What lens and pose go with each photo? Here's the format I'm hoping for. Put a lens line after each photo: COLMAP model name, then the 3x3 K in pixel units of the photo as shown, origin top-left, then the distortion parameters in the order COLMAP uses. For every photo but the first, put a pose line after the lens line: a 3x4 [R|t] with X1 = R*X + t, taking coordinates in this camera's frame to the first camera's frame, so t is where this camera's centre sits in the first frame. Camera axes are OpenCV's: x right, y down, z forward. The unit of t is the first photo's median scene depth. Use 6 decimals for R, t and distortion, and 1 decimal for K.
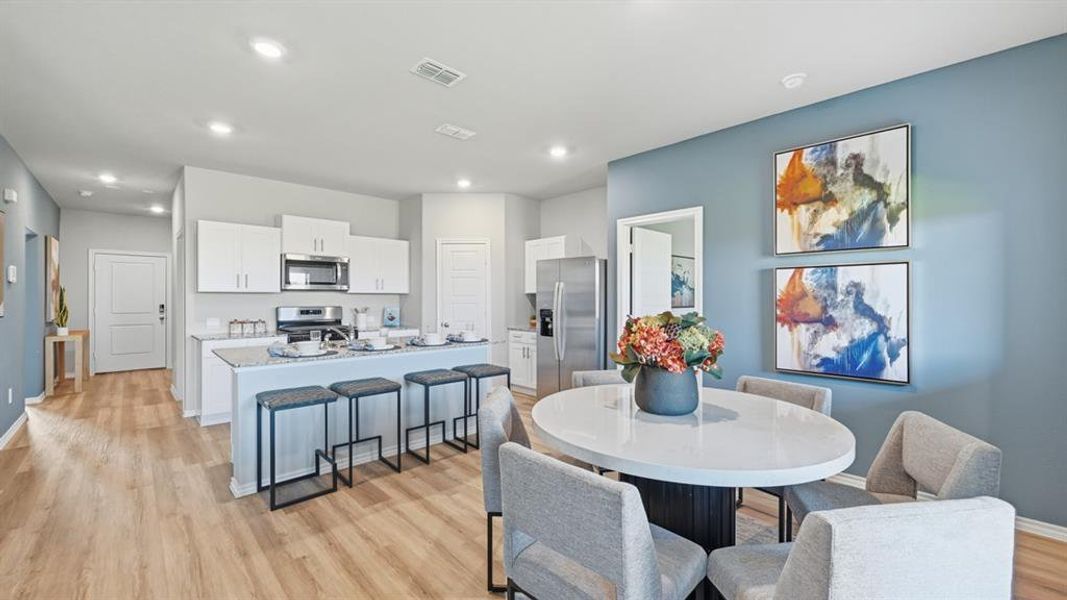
lens RADIAL K [[423.4, 0, 540.0], [0, 423.4, 297.1], [0, 0, 1]] dist [-0.009541, 0.000014]
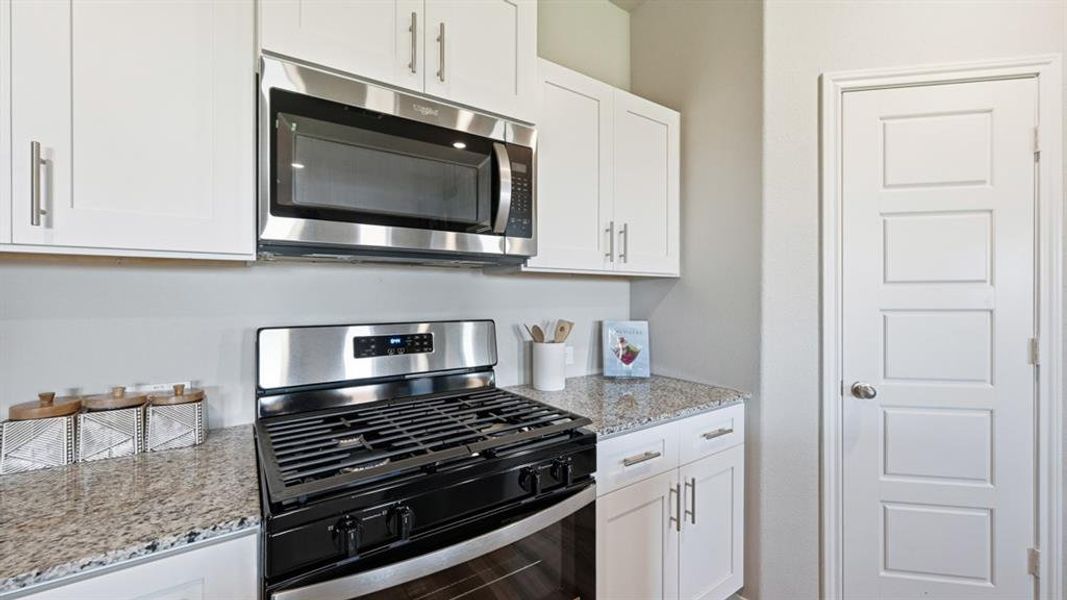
lens RADIAL K [[423.4, 0, 533.0], [0, 423.4, 292.7], [0, 0, 1]] dist [-0.009541, 0.000014]
pose [[0.984462, 0.004102, -0.175548, -0.706820], [-0.003855, 0.999991, 0.001745, 0.006721], [0.175554, -0.001041, 0.984469, 1.297765]]
